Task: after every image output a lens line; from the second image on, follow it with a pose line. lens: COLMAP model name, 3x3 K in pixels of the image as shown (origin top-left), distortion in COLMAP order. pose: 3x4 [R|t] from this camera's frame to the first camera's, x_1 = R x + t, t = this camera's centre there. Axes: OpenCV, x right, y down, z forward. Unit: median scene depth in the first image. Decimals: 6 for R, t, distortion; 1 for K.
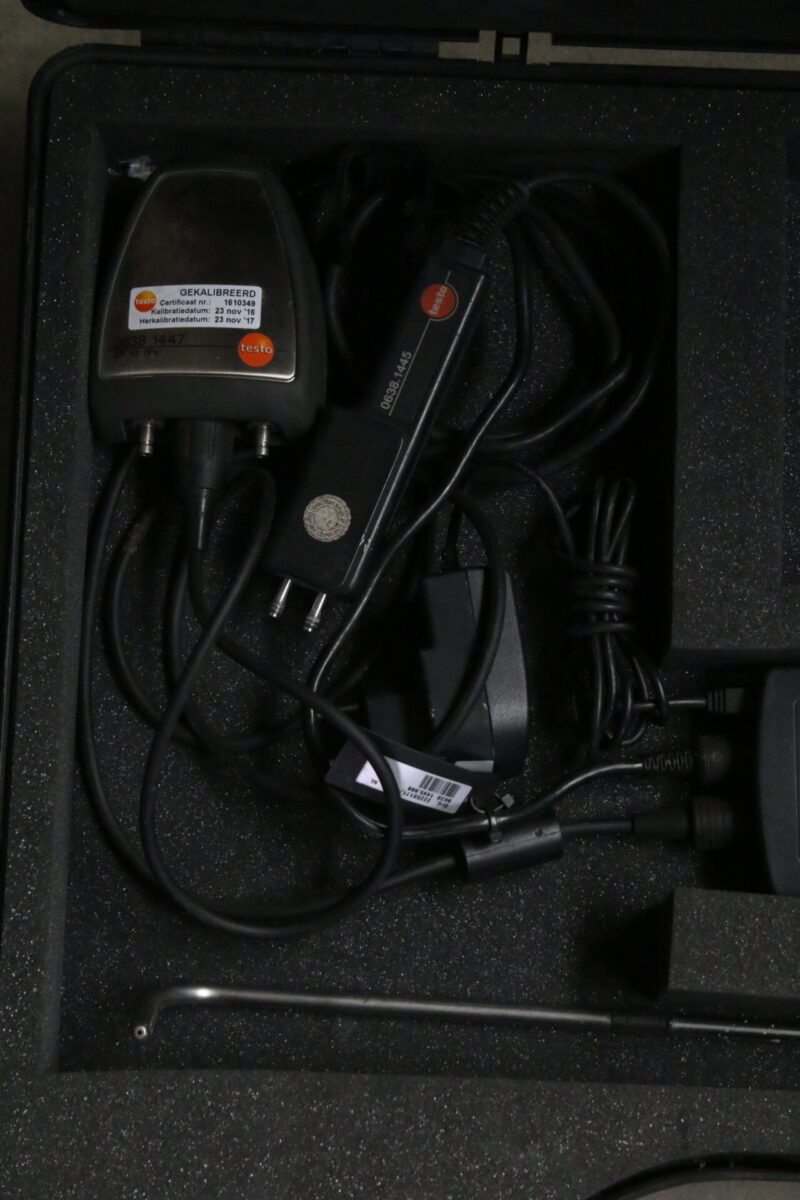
lens RADIAL K [[2871.9, 0, 399.2], [0, 2871.9, 597.2], [0, 0, 1]] dist [0.113560, 0.000000]
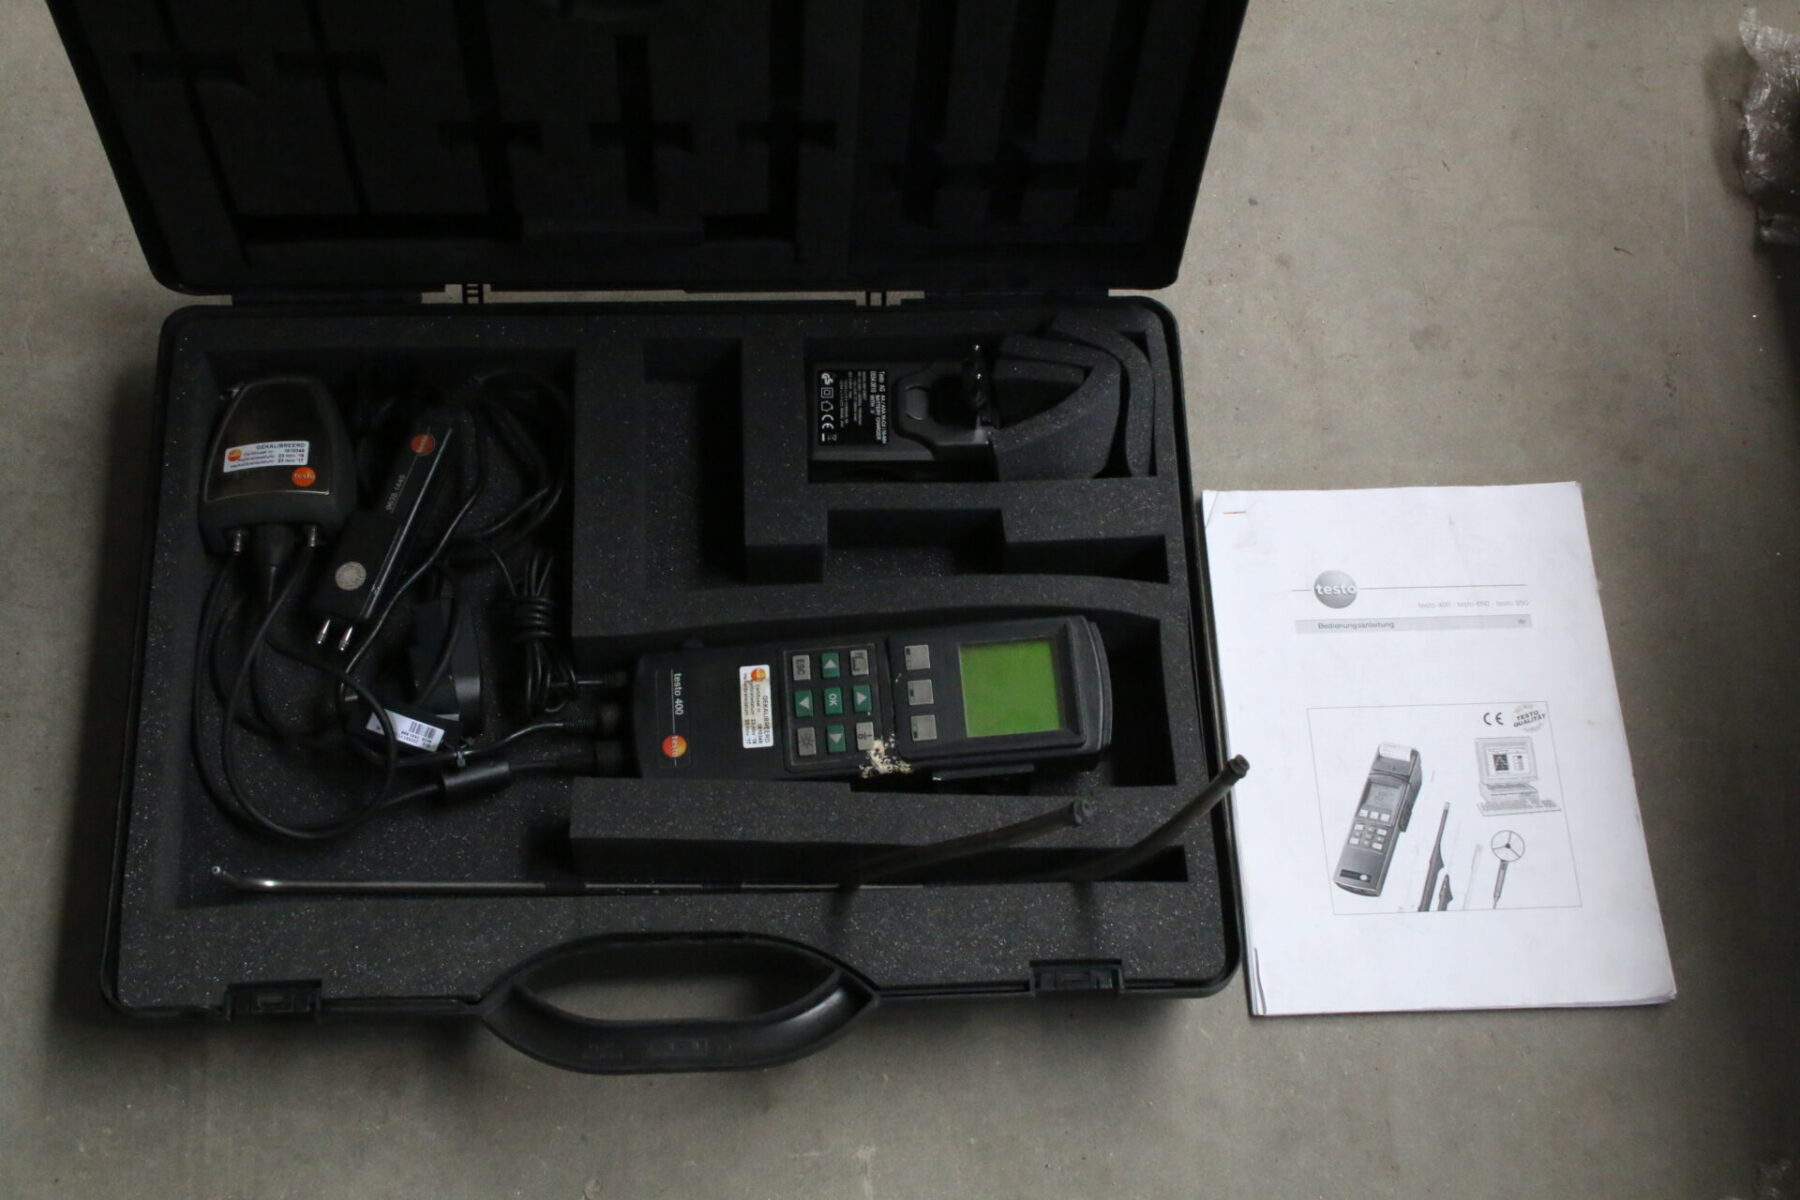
lens RADIAL K [[2727.3, 0, 909.3], [0, 2727.3, 598.8], [0, 0, 1]] dist [0.000687, 0.000000]
pose [[0.996751, -0.055150, 0.058704, 0.187235], [0.069187, 0.959397, -0.273444, 0.405478], [-0.041240, 0.276617, 0.960095, -0.420466]]
